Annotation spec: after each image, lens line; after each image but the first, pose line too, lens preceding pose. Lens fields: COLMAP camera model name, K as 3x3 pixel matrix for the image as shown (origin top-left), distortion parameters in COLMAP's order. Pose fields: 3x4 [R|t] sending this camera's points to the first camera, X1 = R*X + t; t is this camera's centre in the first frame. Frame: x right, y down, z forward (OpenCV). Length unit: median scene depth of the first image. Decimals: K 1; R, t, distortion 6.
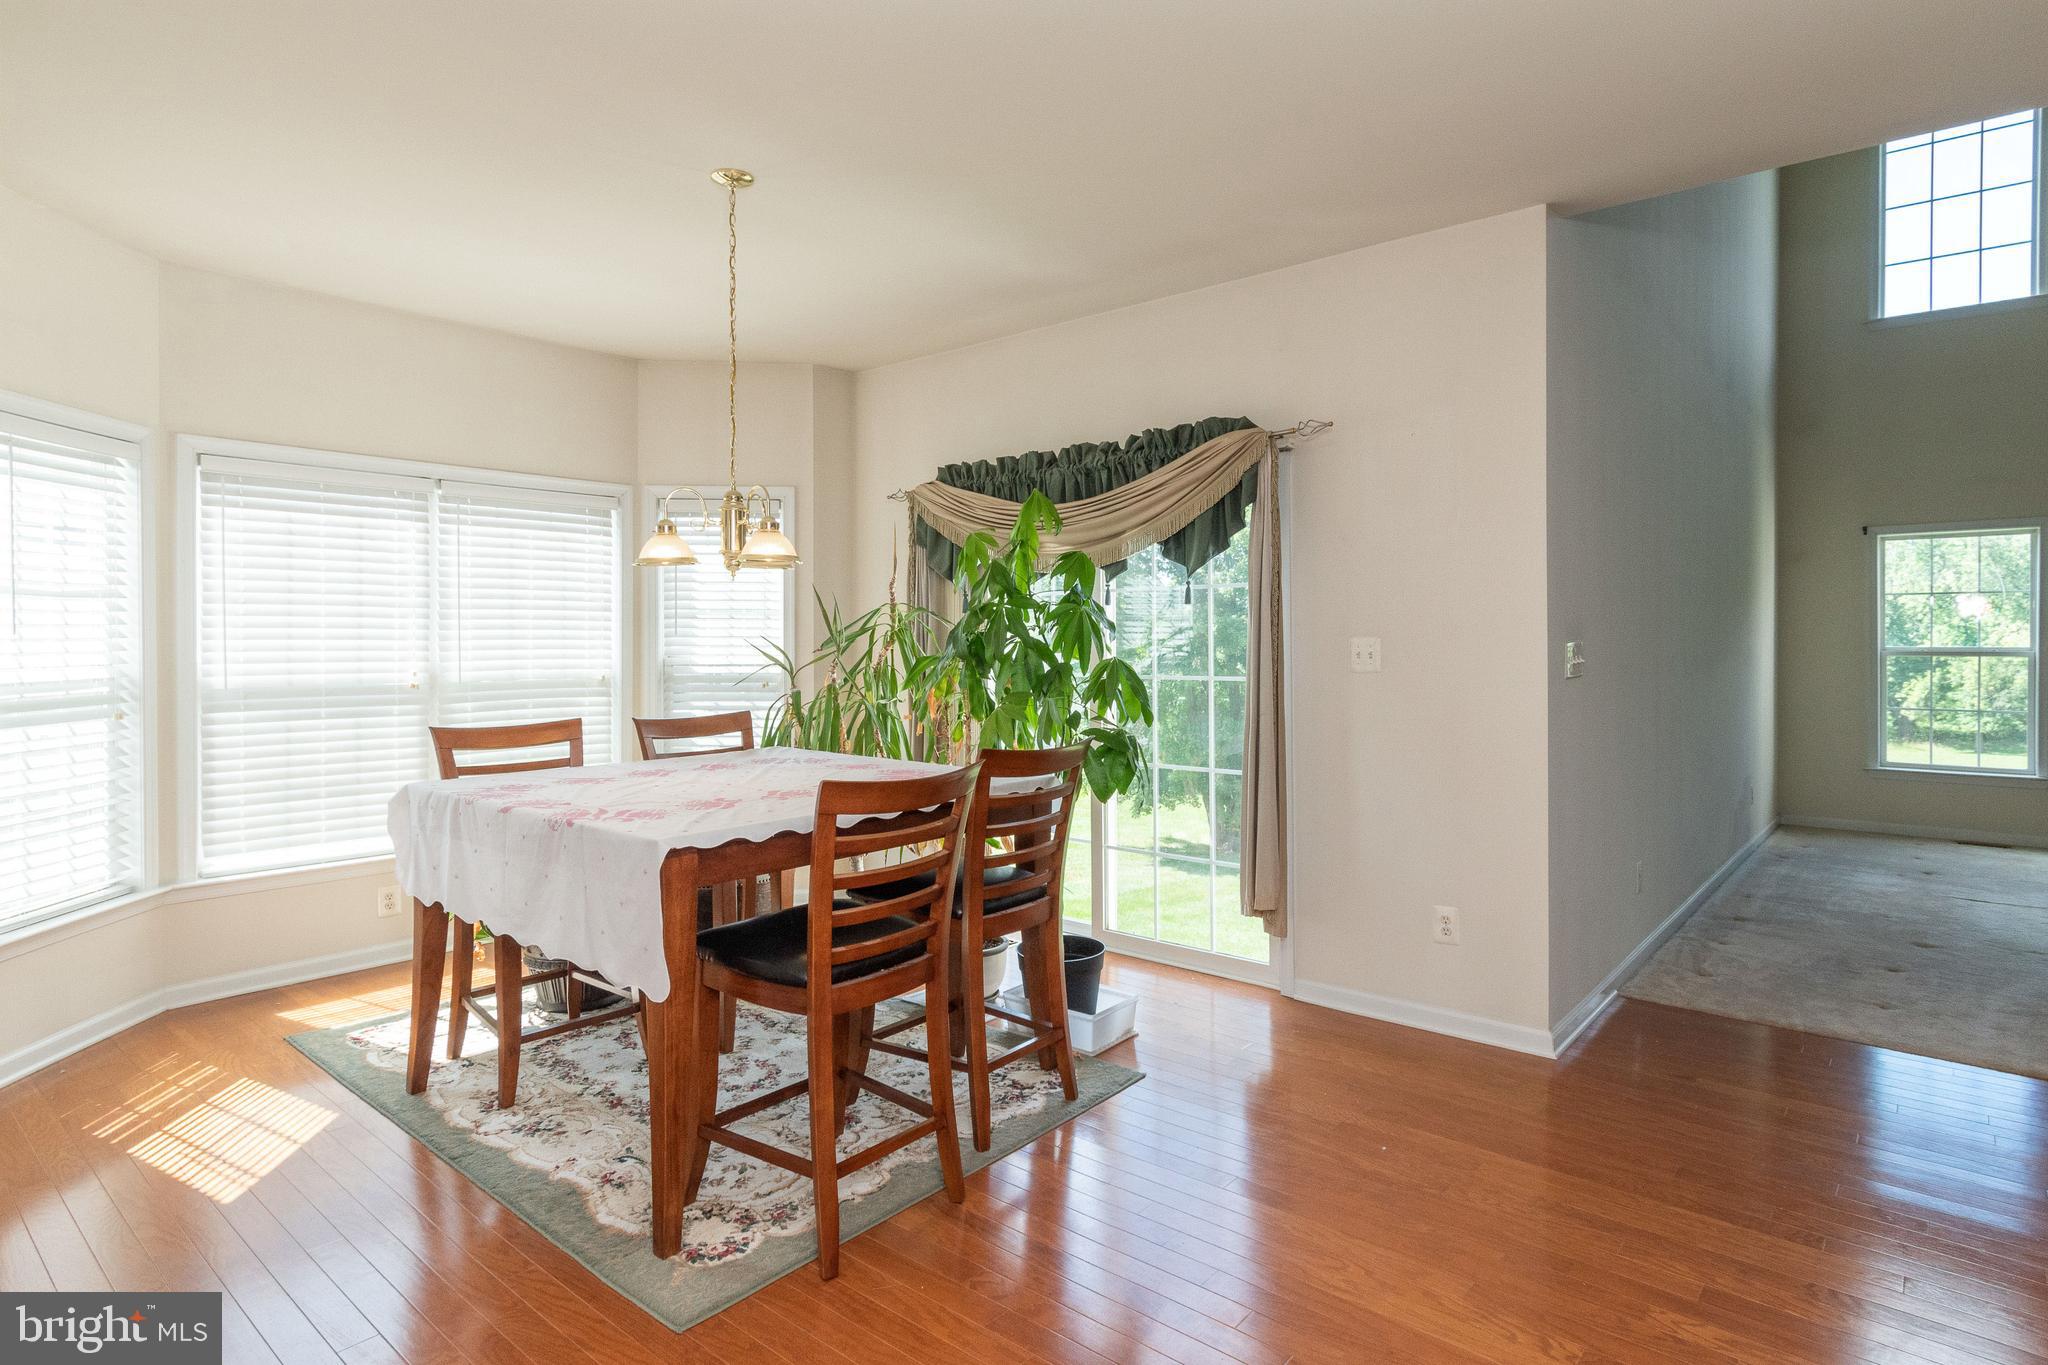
lens RADIAL K [[1092.9, 0, 1030.8], [0, 1092.9, 678.2], [0, 0, 1]] dist [0.000243, -0.000026]
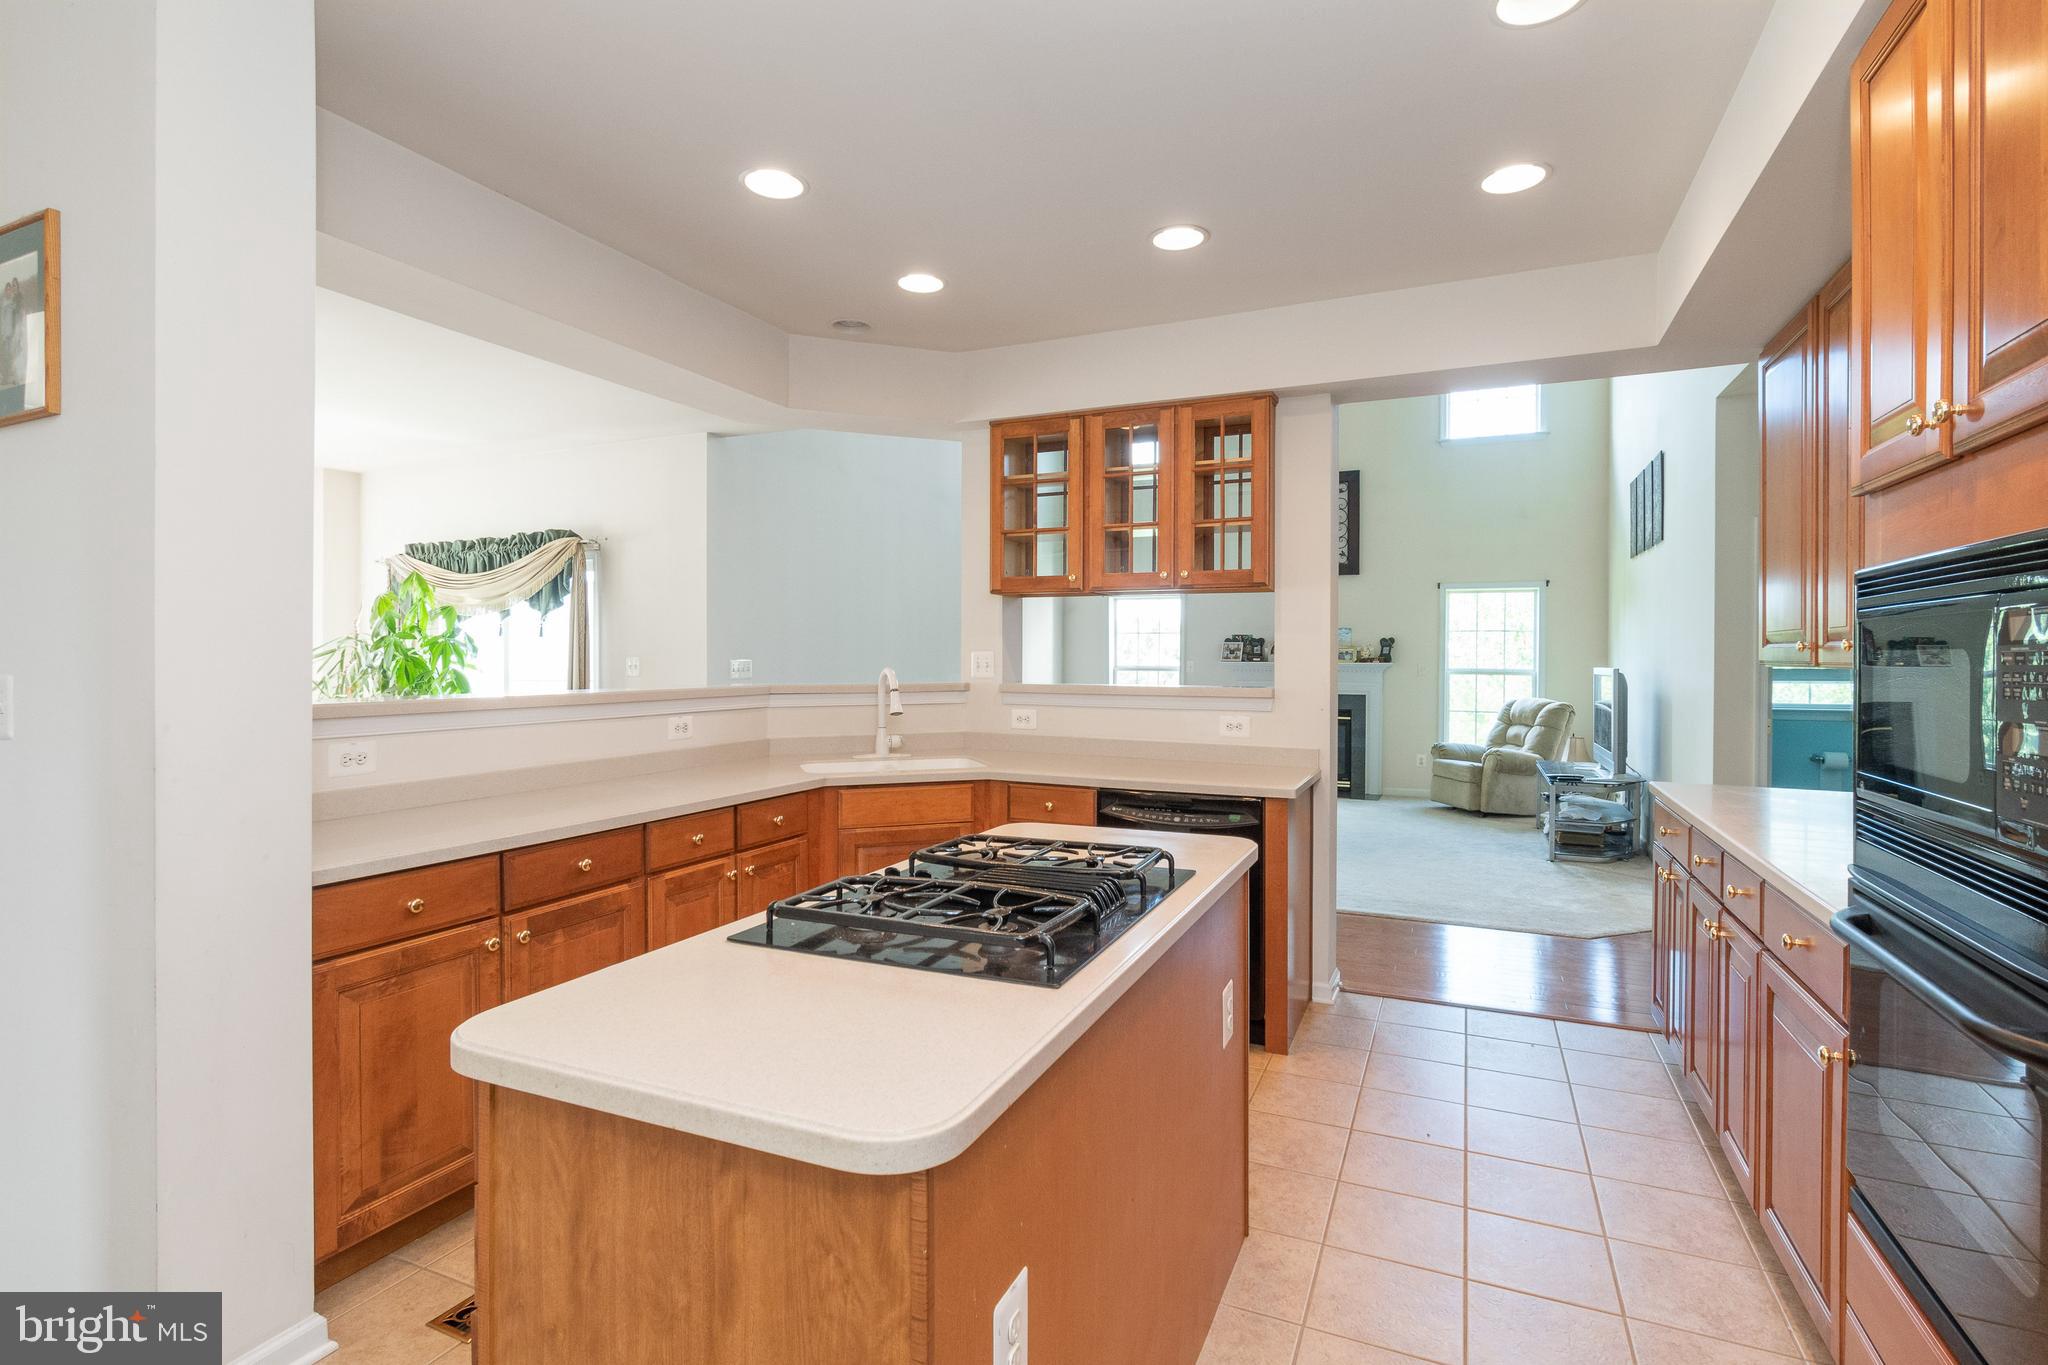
lens RADIAL K [[969.6, 0, 1031.4], [0, 969.6, 660.7], [0, 0, 1]] dist [0.003275, -0.004701]
pose [[0.959800, 0.001590, 0.280680, 0.426037], [0.007785, 0.999448, -0.032285, 0.023101], [-0.280577, 0.033172, 0.959258, -0.620416]]
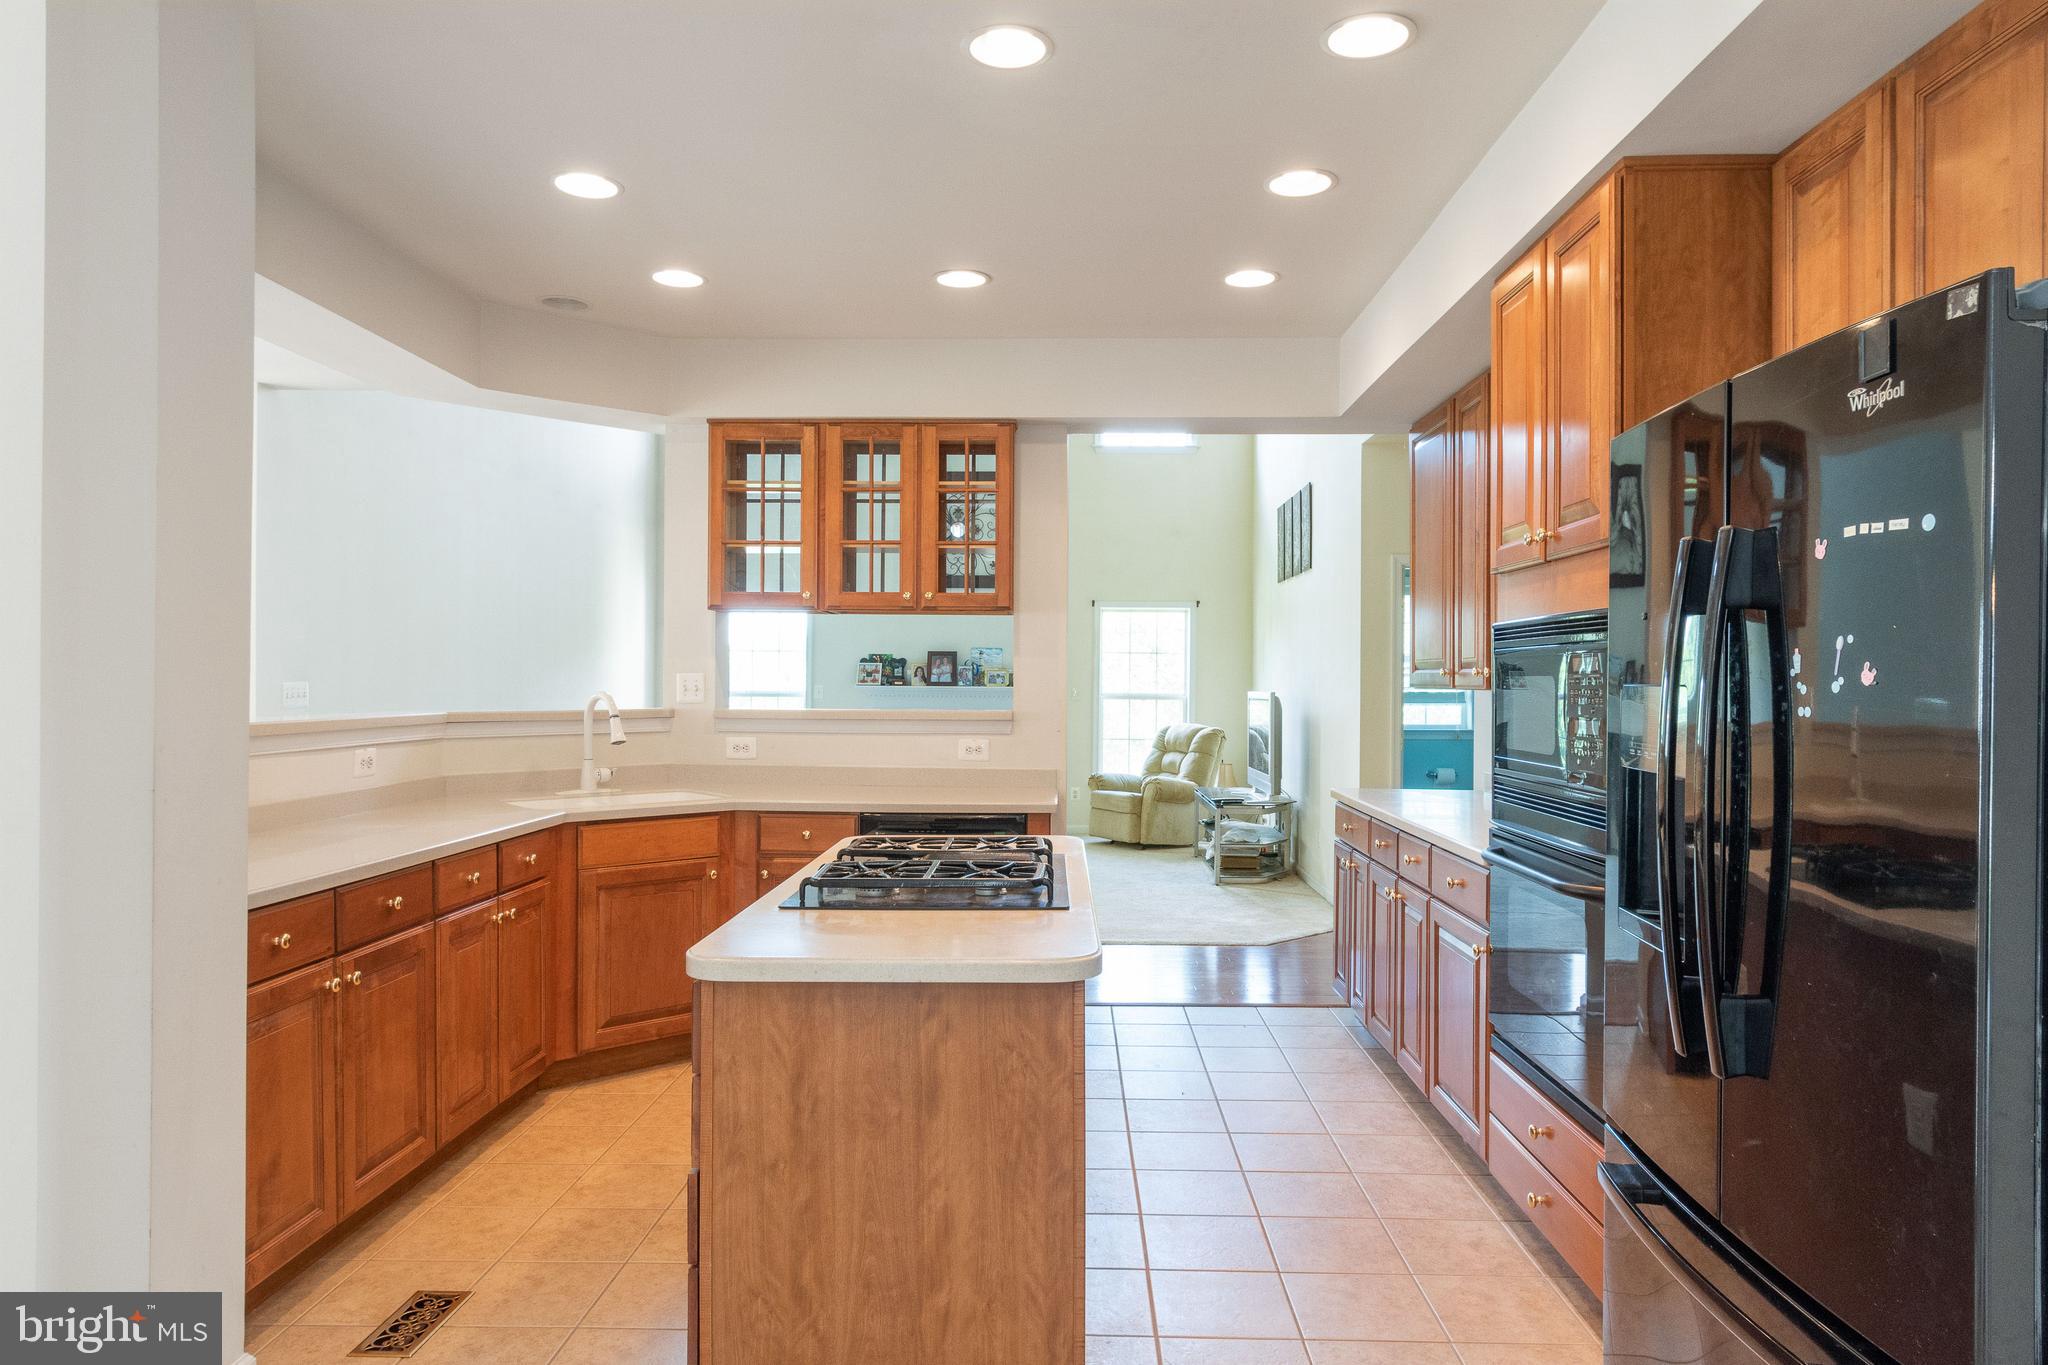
lens RADIAL K [[1279.2, 0, 1030.1], [0, 1279.2, 679.8], [0, 0, 1]] dist [0.002969, -0.002278]
pose [[0.778321, 0.004943, 0.627847, 0.161190], [0.018796, 0.999337, -0.031169, 0.029594], [-0.627585, 0.036061, 0.777713, -0.759810]]
